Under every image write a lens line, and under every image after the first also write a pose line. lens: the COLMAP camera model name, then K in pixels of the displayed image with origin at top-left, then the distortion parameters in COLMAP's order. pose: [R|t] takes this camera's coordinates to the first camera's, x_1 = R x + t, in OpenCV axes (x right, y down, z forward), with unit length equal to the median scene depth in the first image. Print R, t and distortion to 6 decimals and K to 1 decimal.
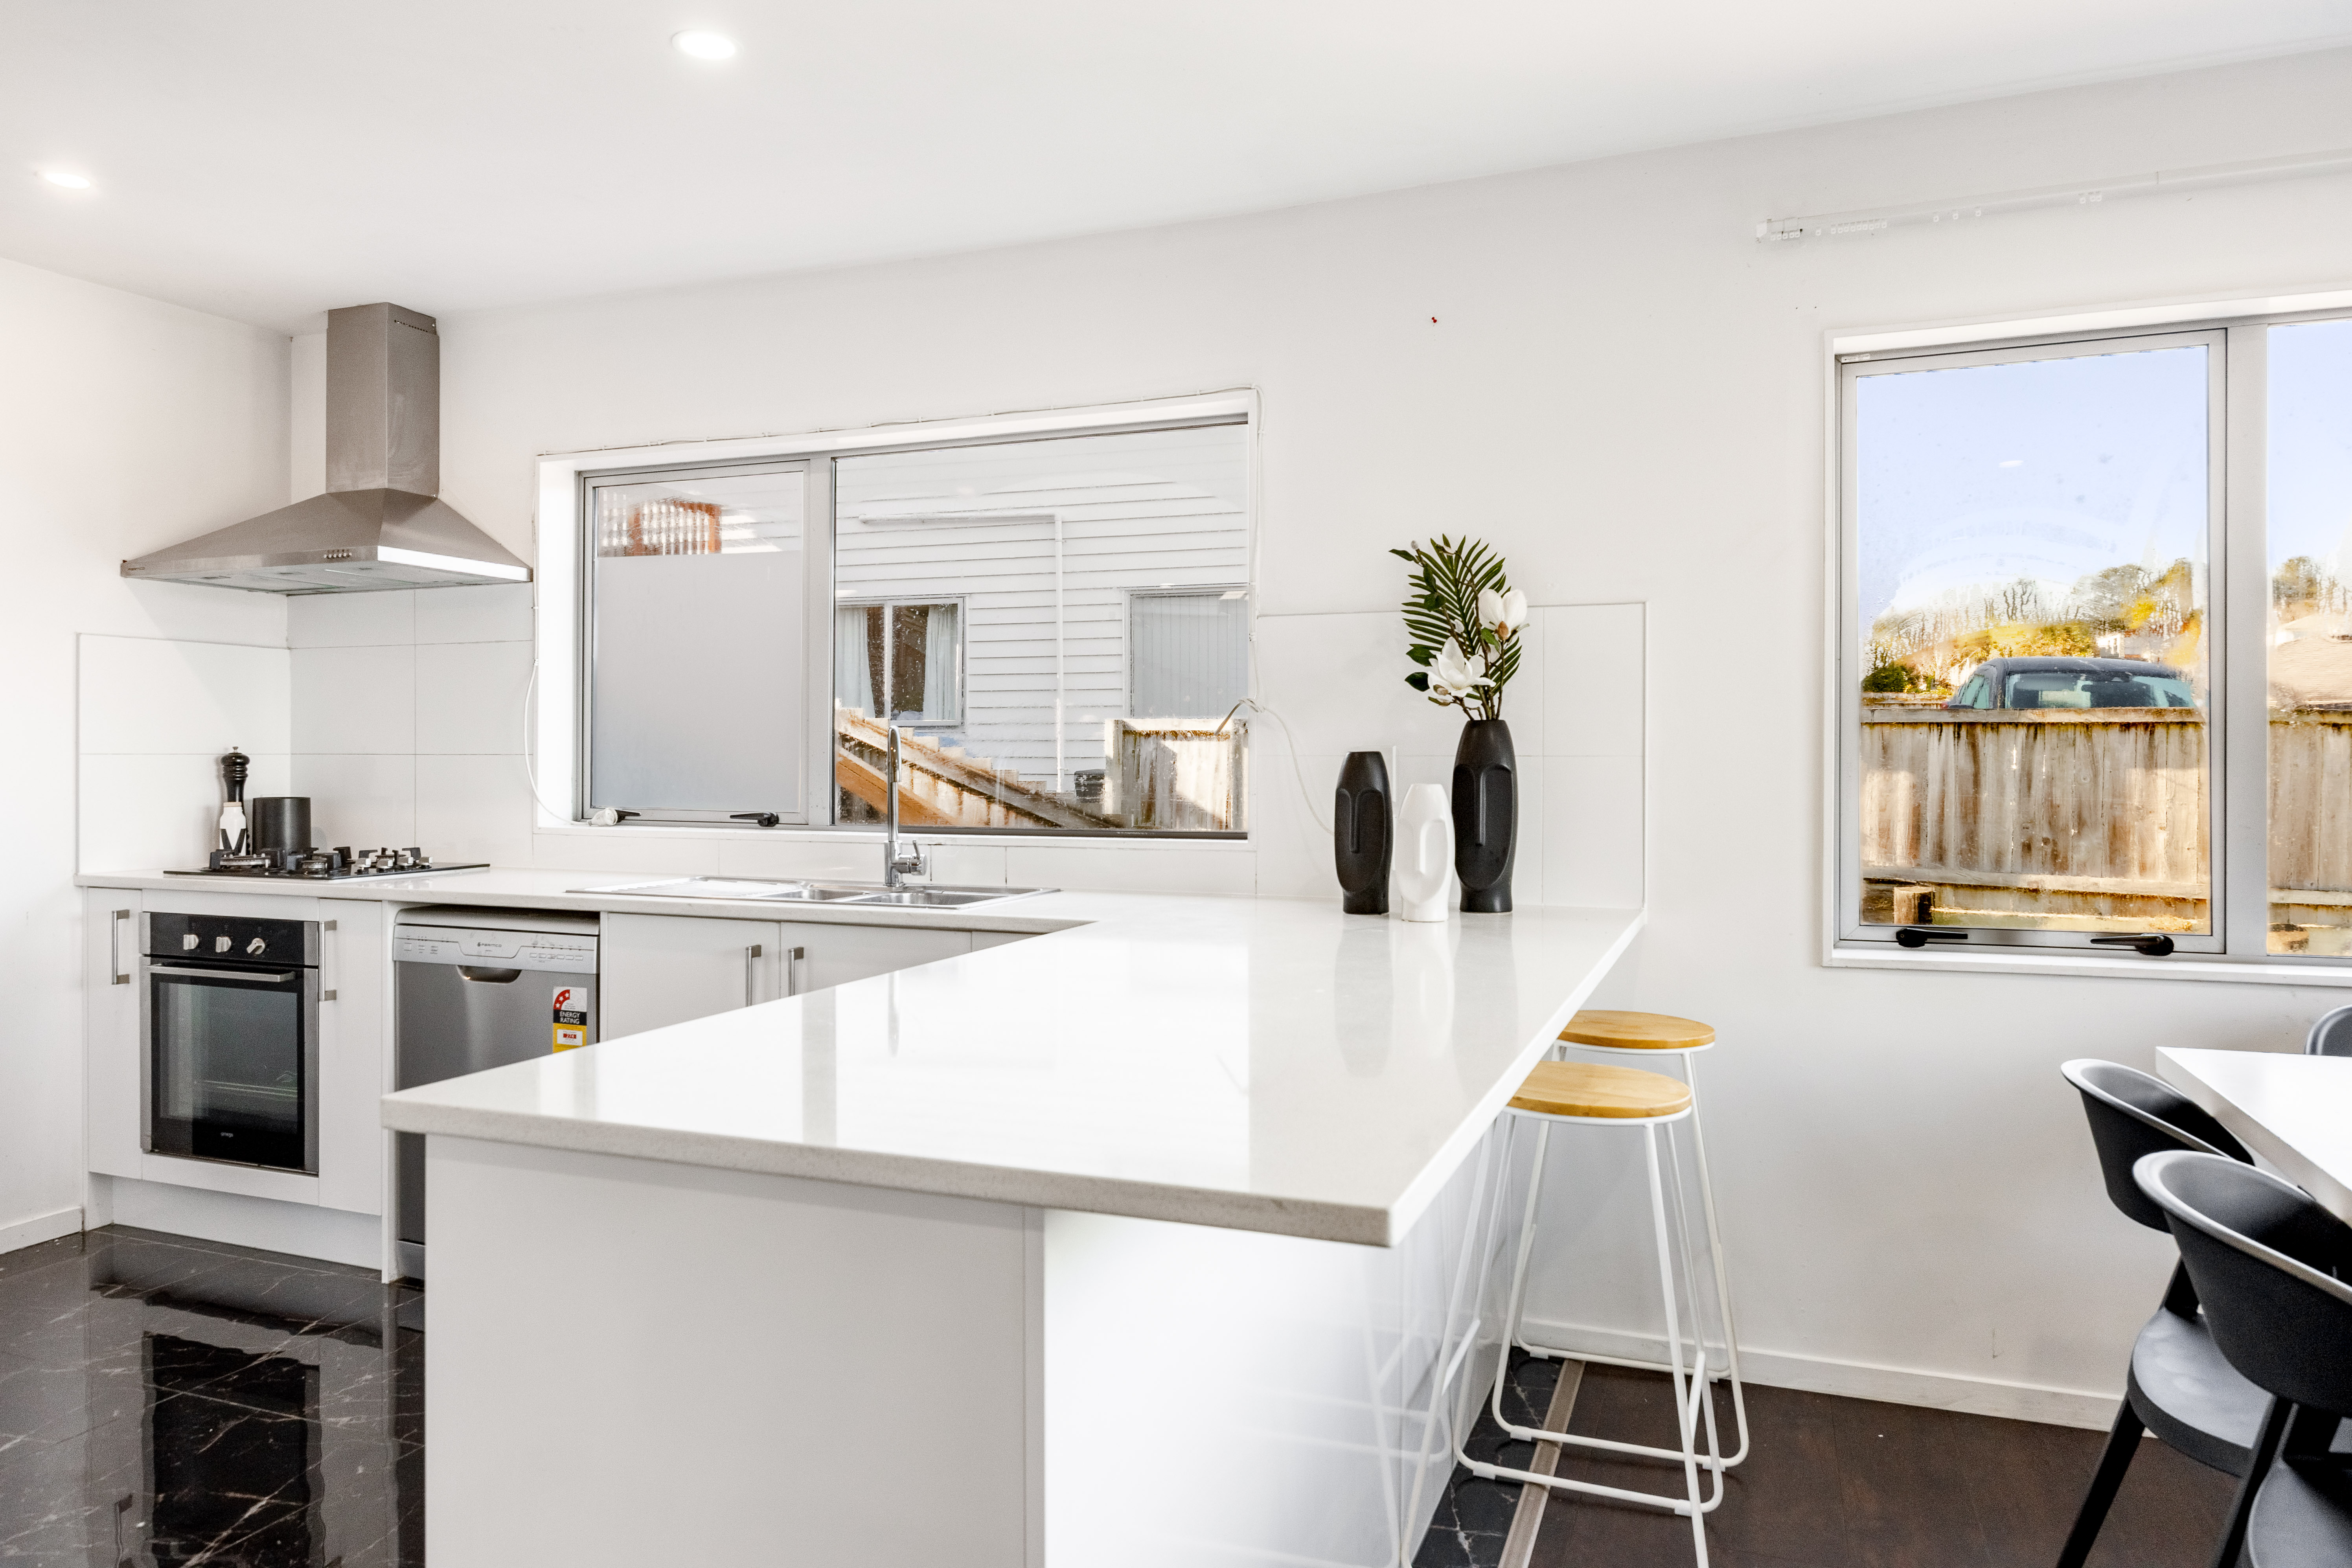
lens RADIAL K [[1540.8, 0, 1127.2], [0, 1540.8, 773.0], [0, 0, 1]] dist [-0.006410, 0.000322]
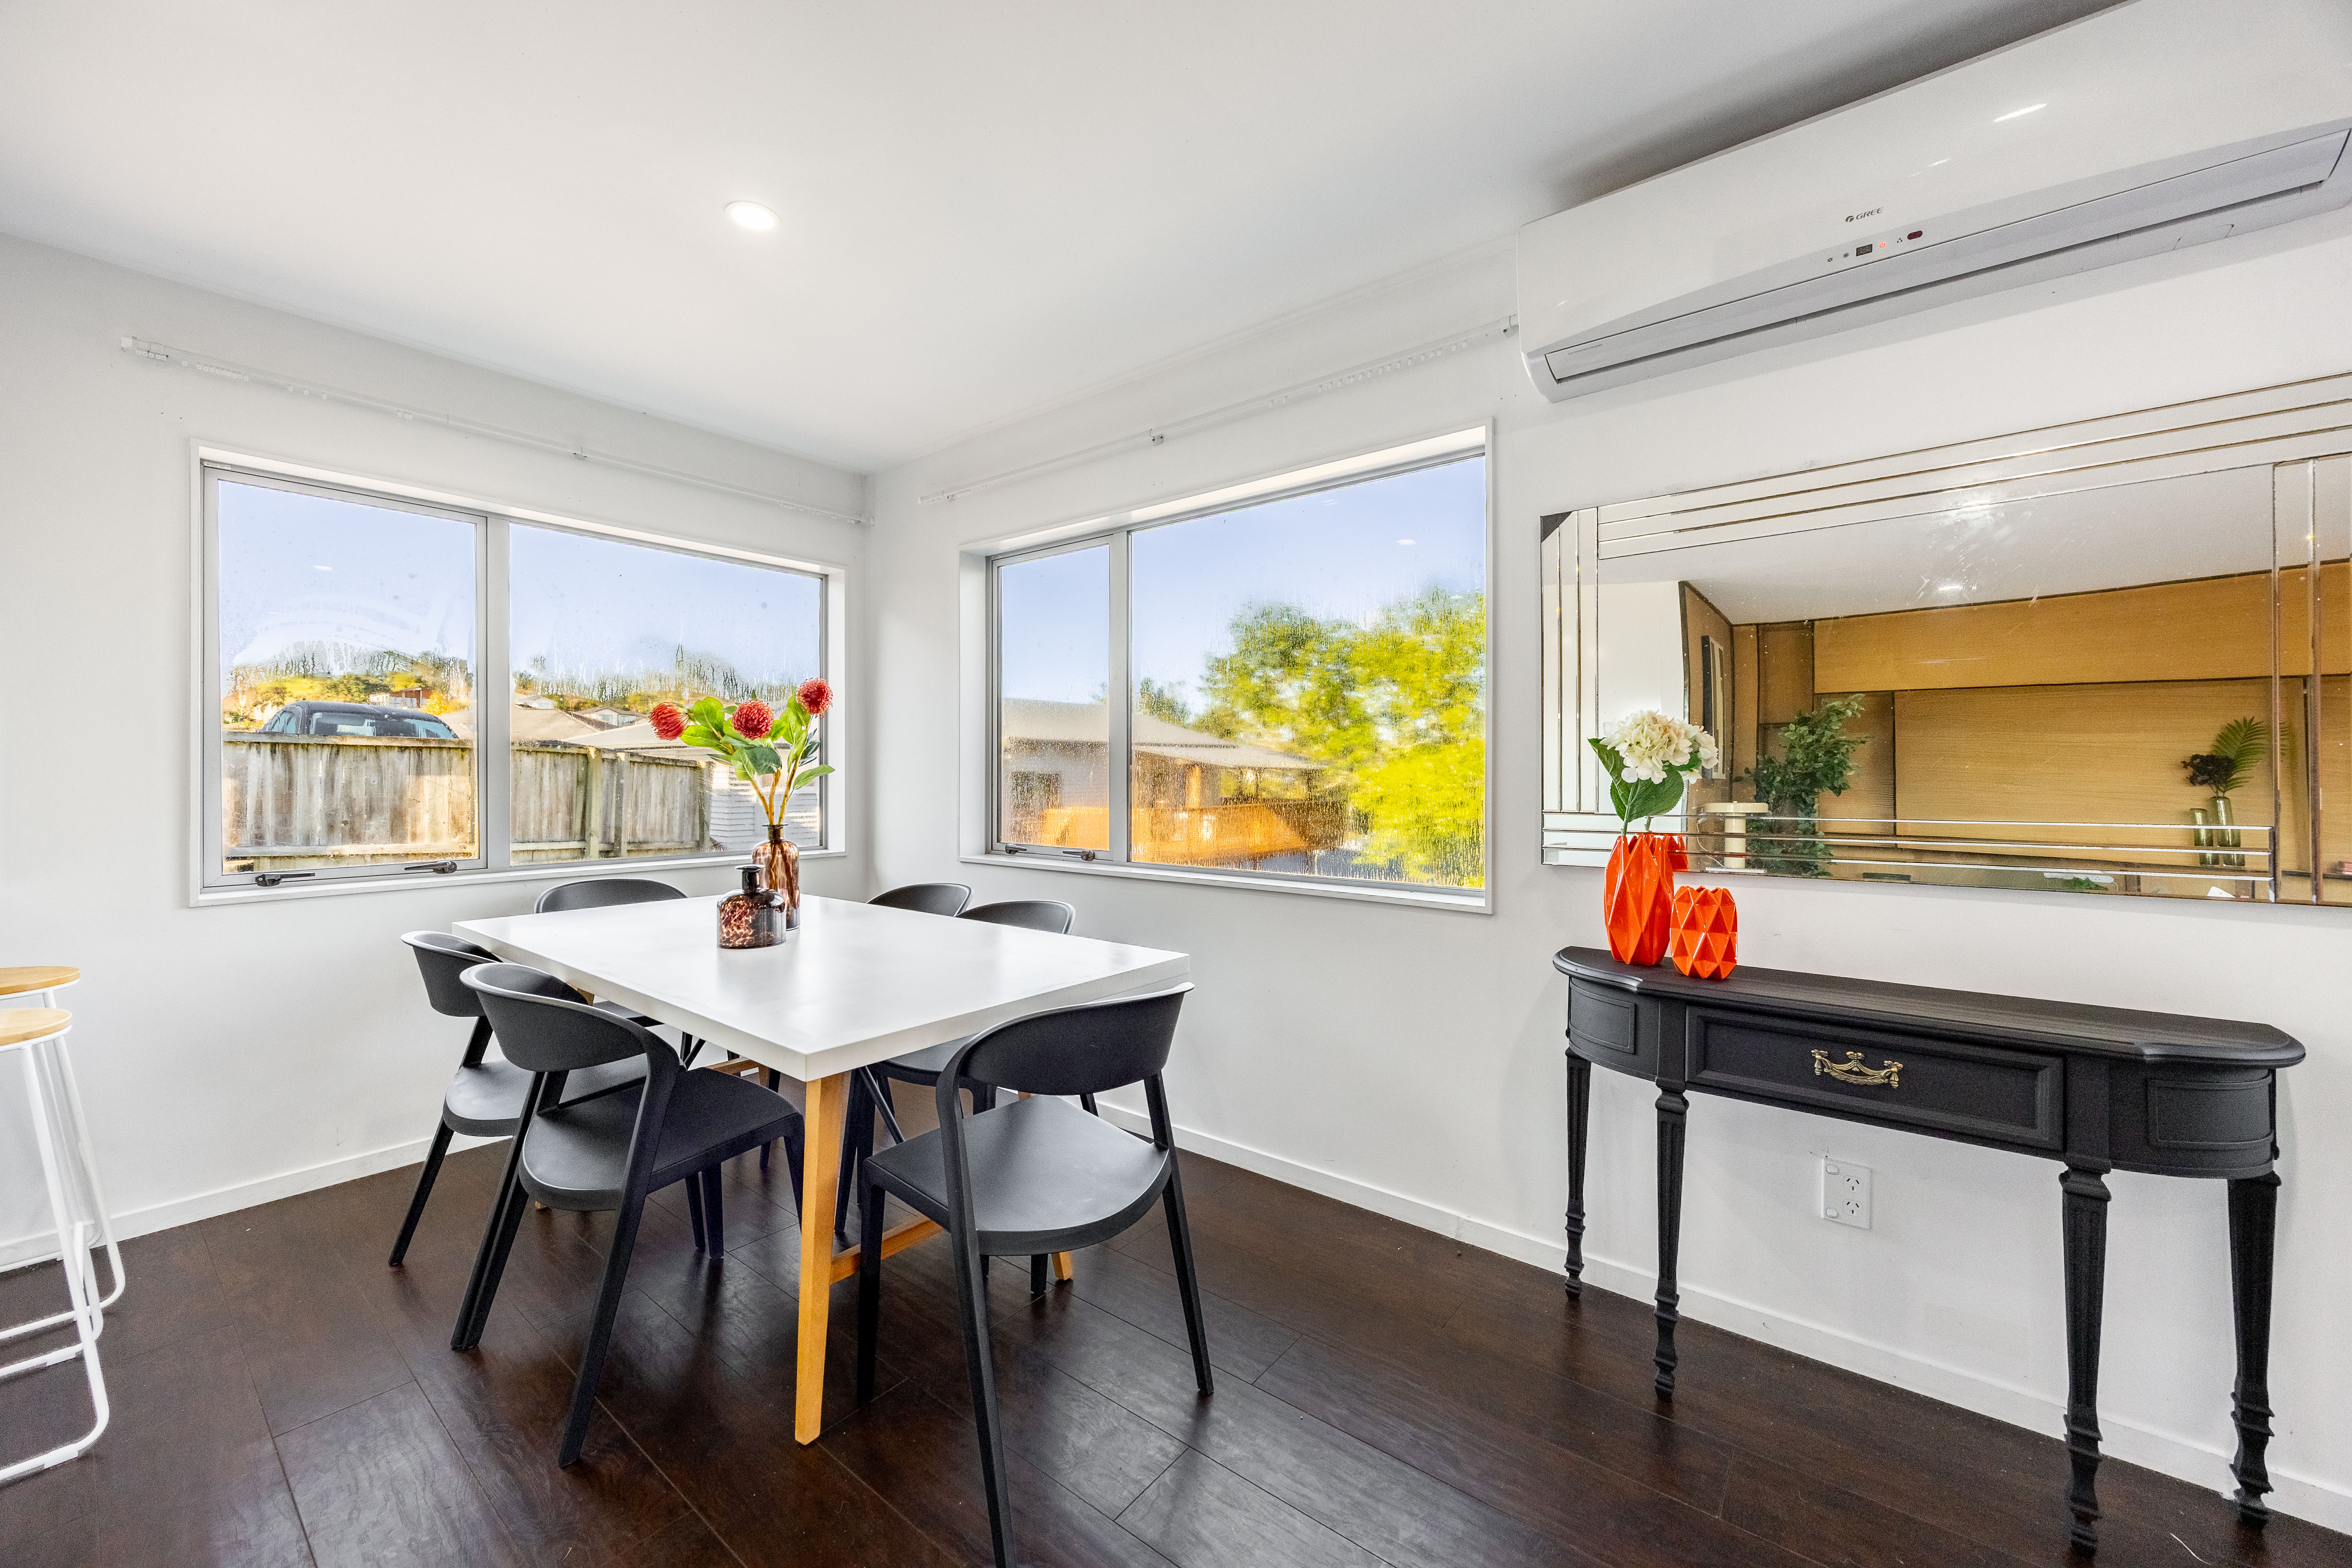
lens RADIAL K [[904.1, 0, 1148.1], [0, 904.1, 774.1], [0, 0, 1]] dist [0.000147, 0.000084]
pose [[0.292467, -0.001072, 0.956275, -0.045375], [0.010765, 0.999940, -0.002172, 0.014055], [-0.956215, 0.010929, 0.292461, -0.028948]]
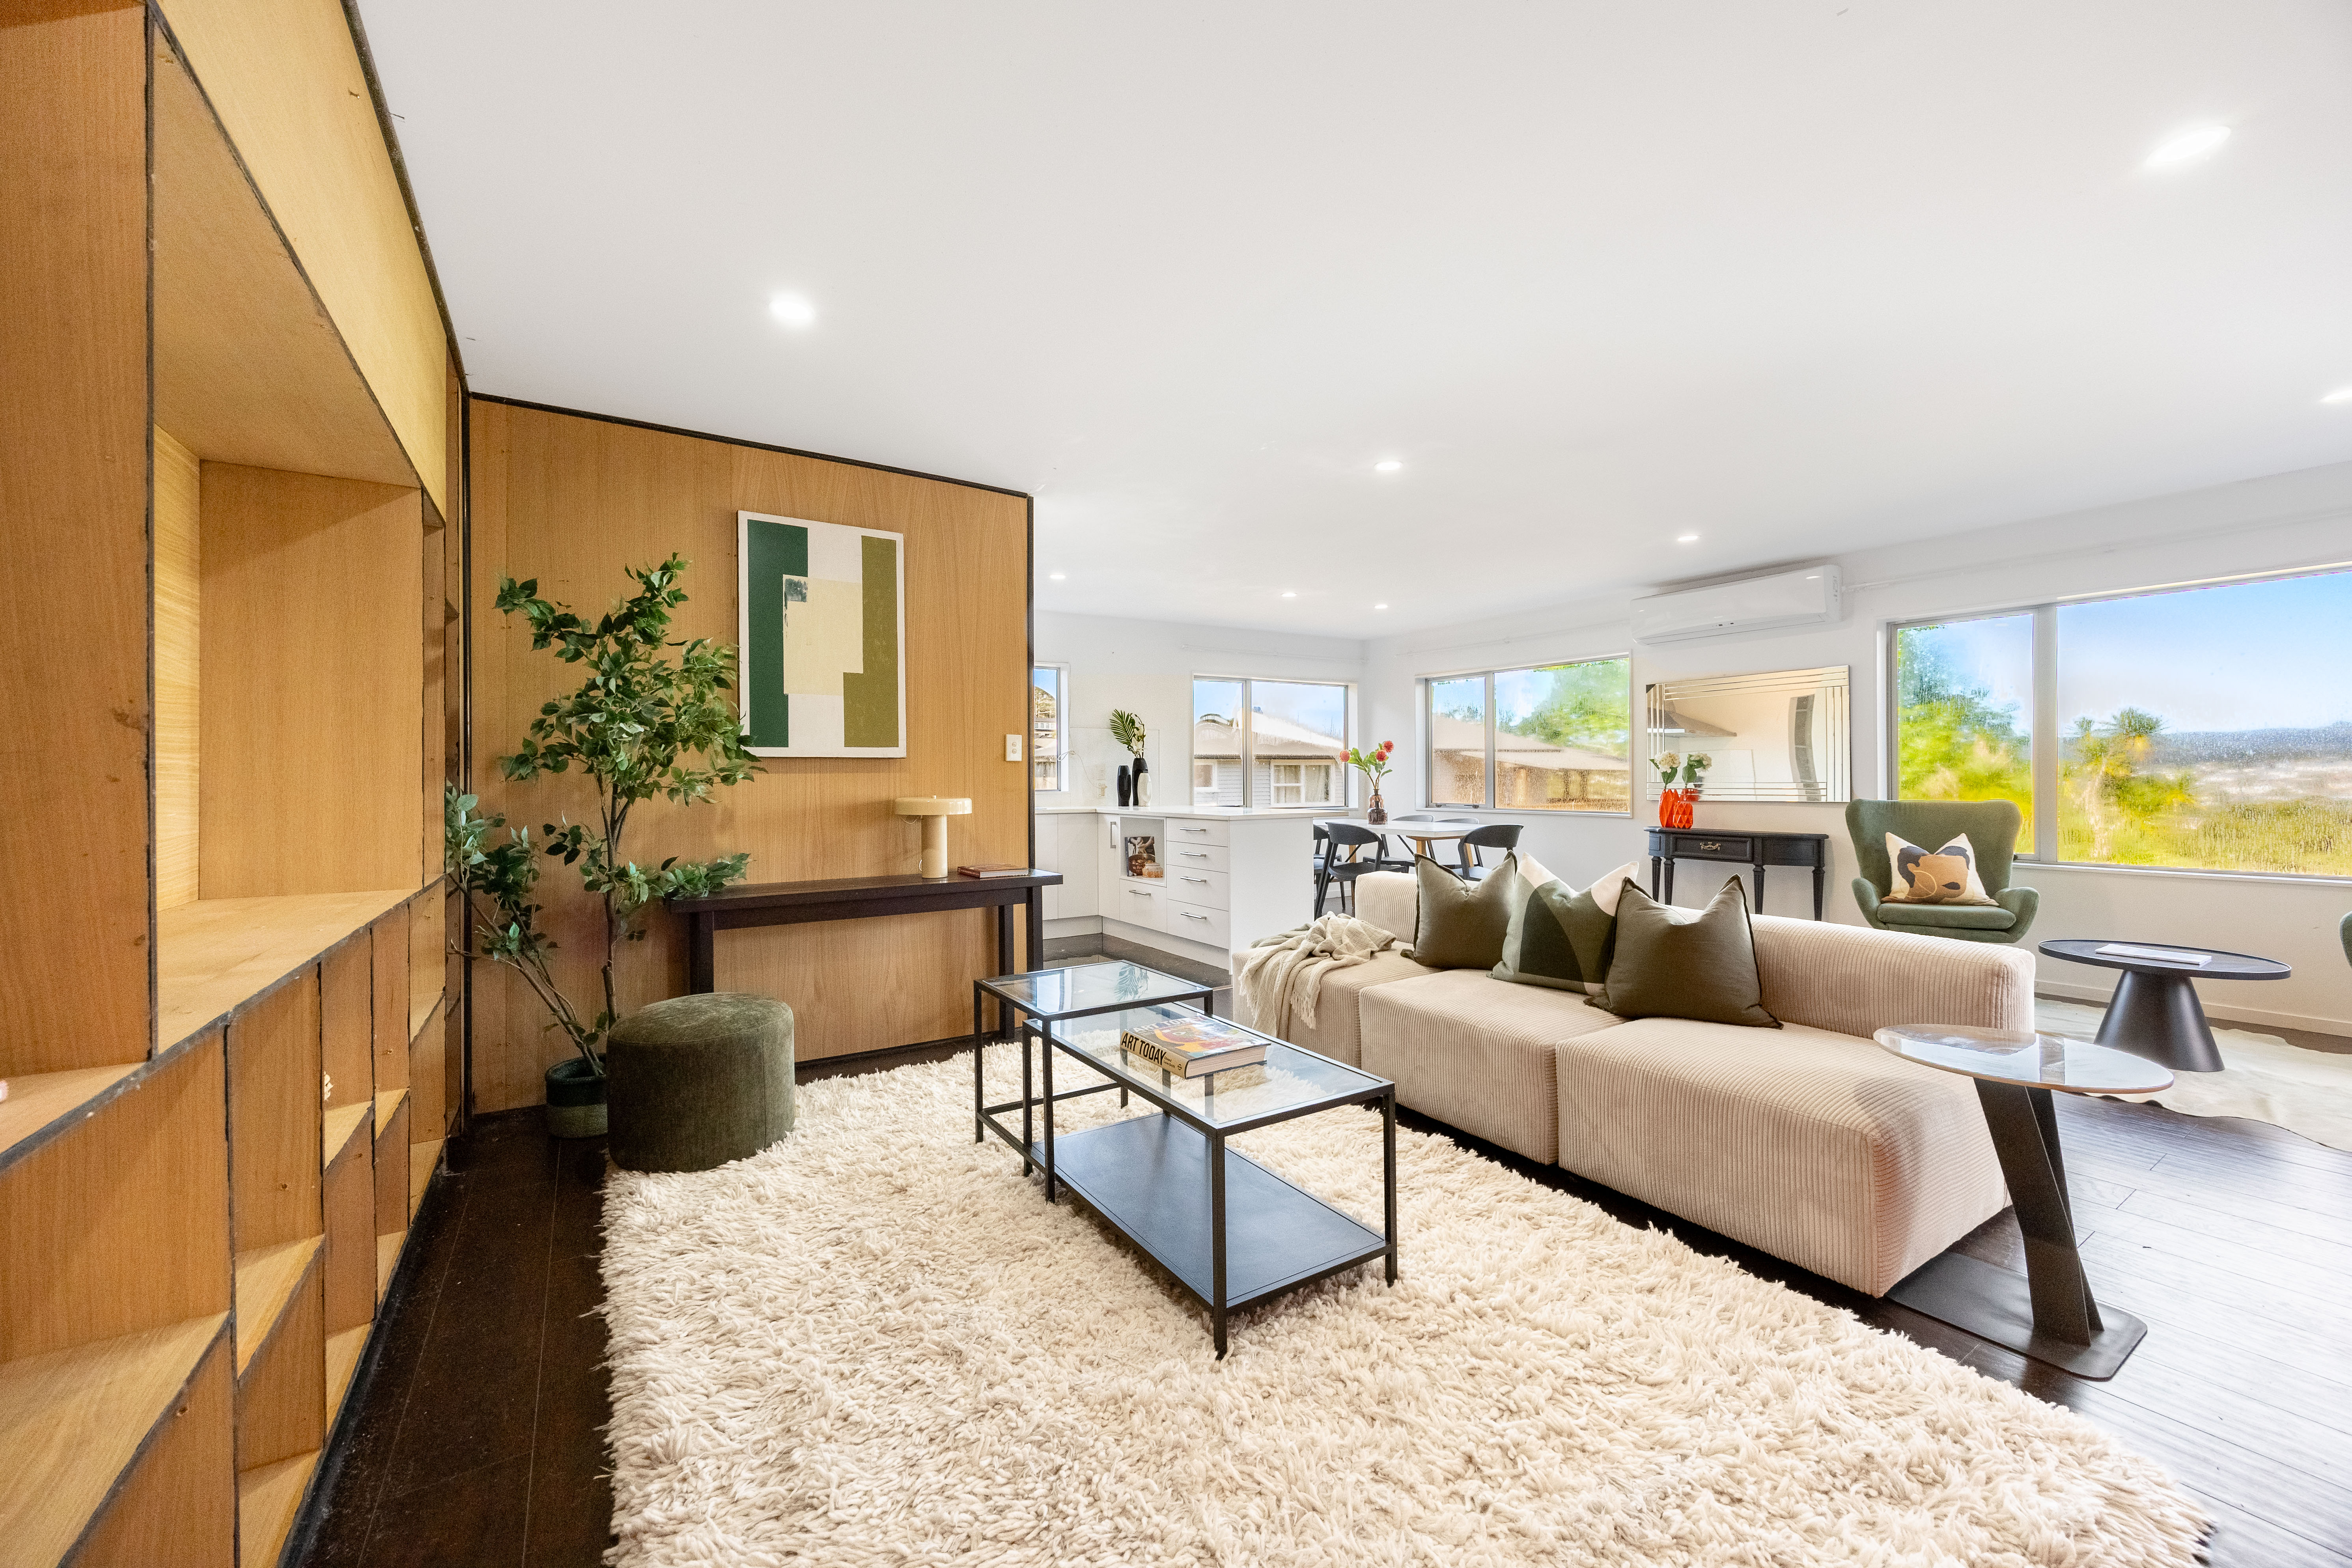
lens RADIAL K [[904.2, 0, 1148.1], [0, 904.2, 774.1], [0, 0, 1]] dist [0.000147, 0.000084]
pose [[0.592889, 0.000868, 0.805284, -1.229133], [0.014356, 0.999829, -0.011647, 0.026682], [-0.805156, 0.018466, 0.592775, -0.317676]]
